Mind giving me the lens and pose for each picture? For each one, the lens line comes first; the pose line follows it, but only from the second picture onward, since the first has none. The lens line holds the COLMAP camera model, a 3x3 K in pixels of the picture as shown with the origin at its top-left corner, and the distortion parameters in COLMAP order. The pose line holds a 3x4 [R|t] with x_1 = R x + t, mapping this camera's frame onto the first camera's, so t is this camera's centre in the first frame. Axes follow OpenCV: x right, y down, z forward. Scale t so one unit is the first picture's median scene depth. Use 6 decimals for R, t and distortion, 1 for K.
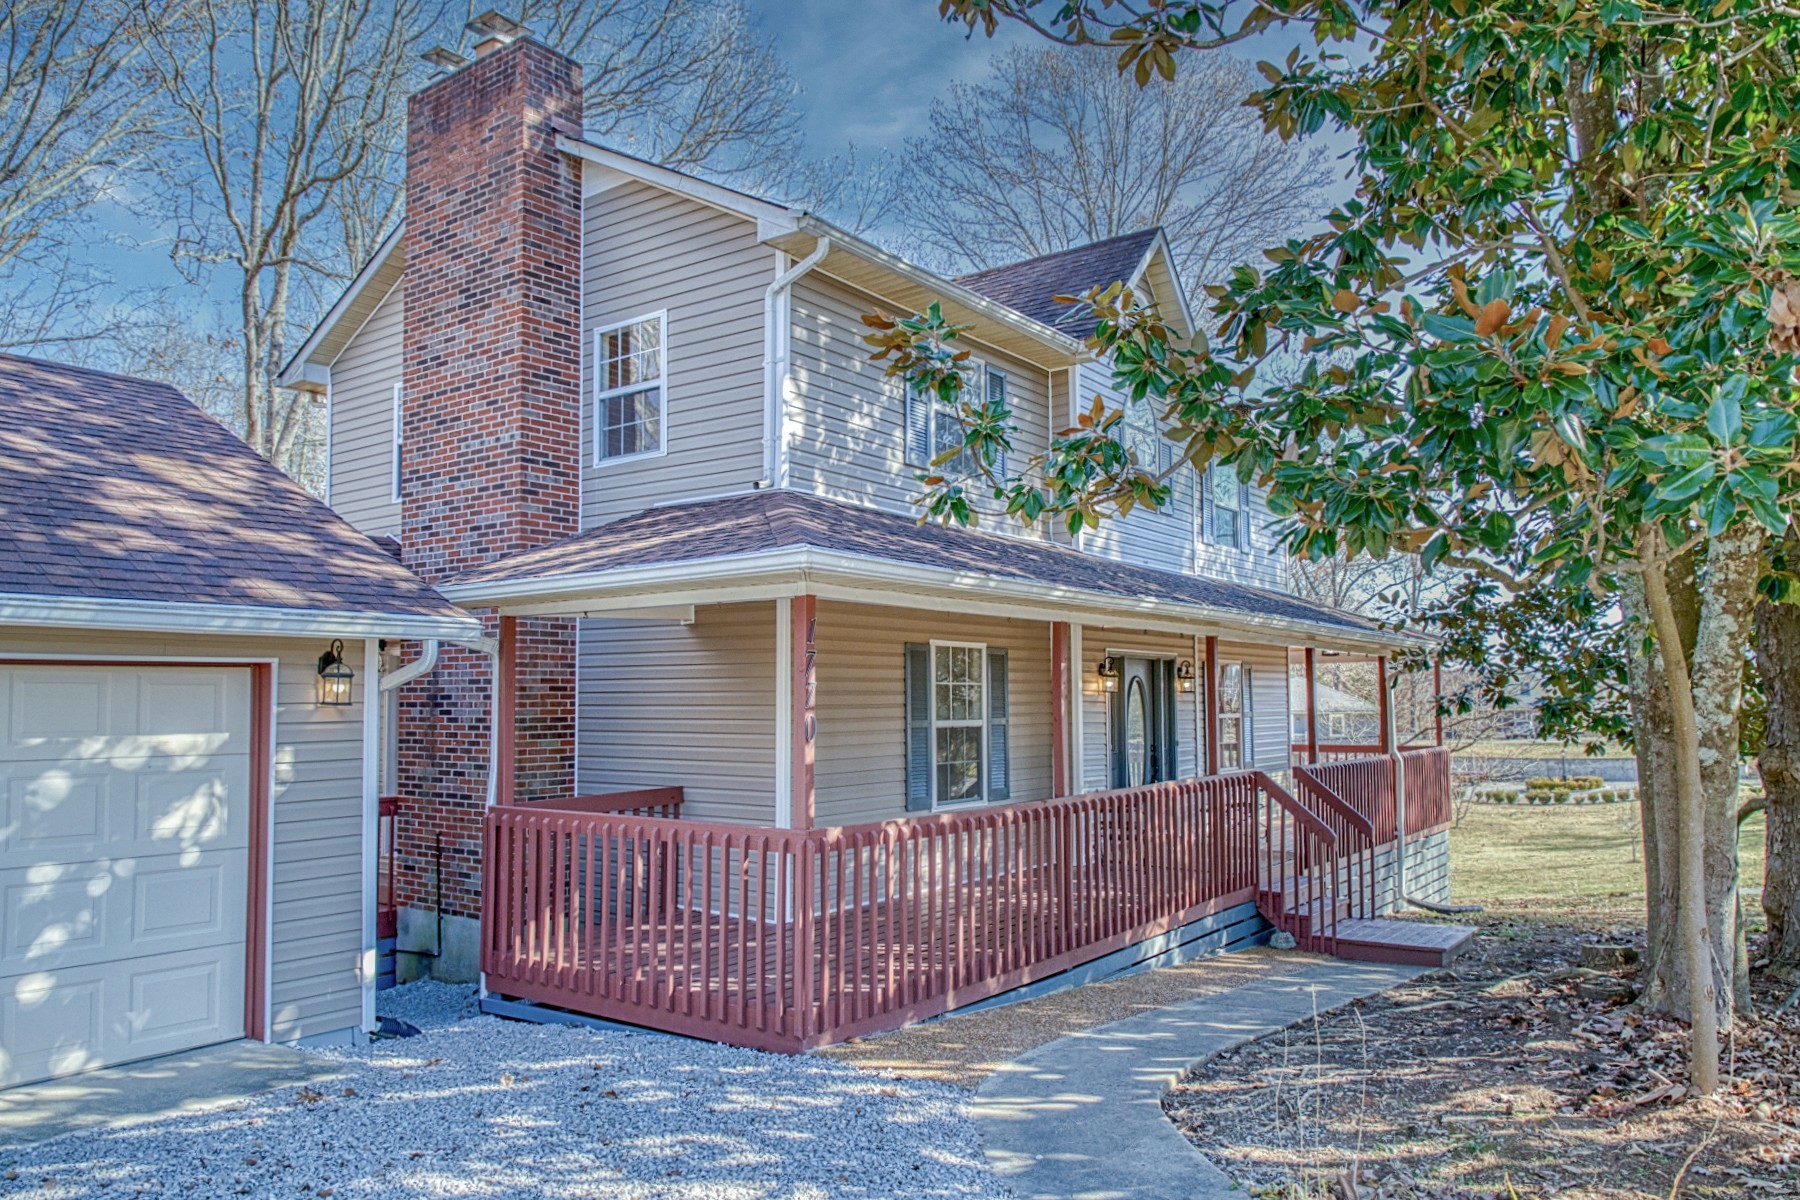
lens RADIAL K [[1224.9, 0, 905.5], [0, 1224.9, 658.2], [0, 0, 1]] dist [0.027715, -0.047188]
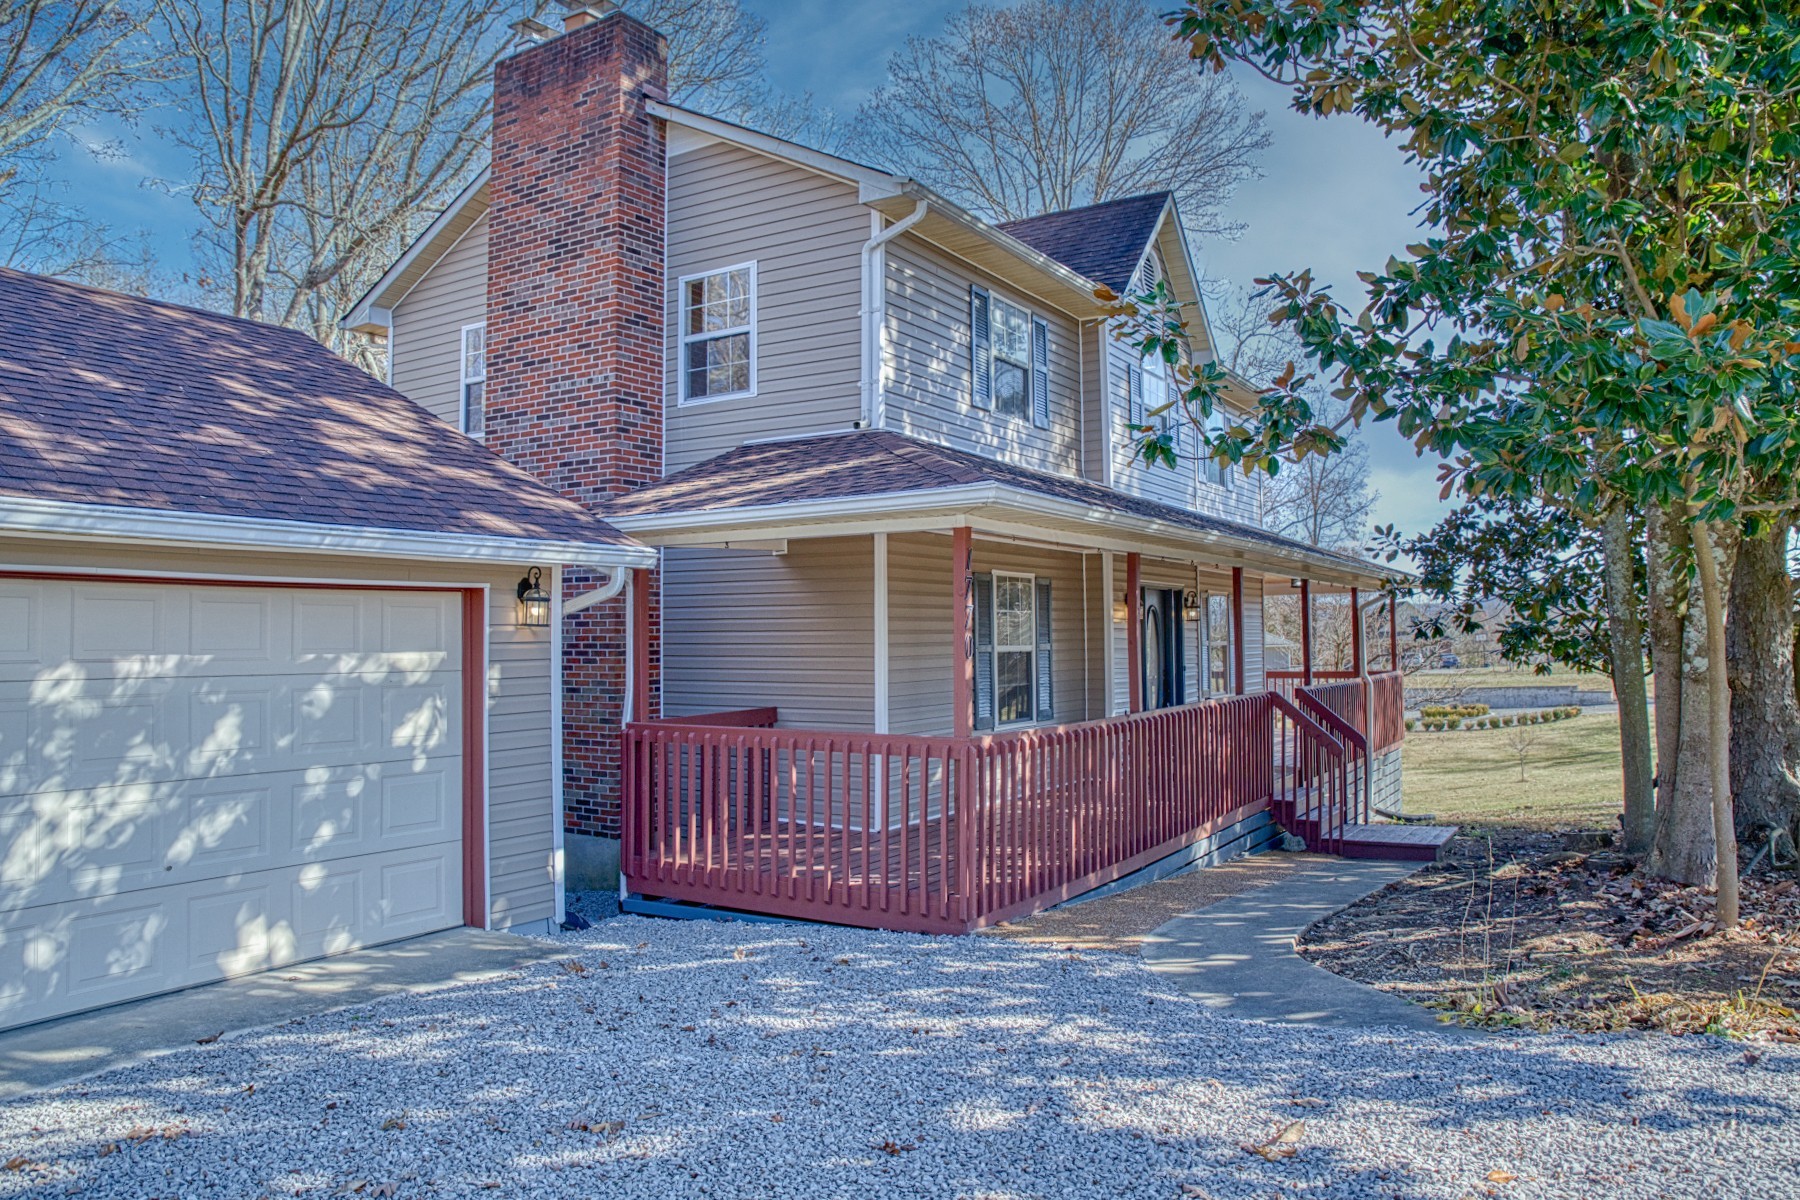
lens RADIAL K [[1242.3, 0, 900.0], [0, 1242.3, 600.0], [0, 0, 1]] dist [-0.104389, 0.003840]
pose [[0.997438, -0.001200, 0.071529, -0.142391], [0.000856, 0.999988, 0.004846, 0.006209], [-0.071534, -0.004772, 0.997427, -0.076980]]
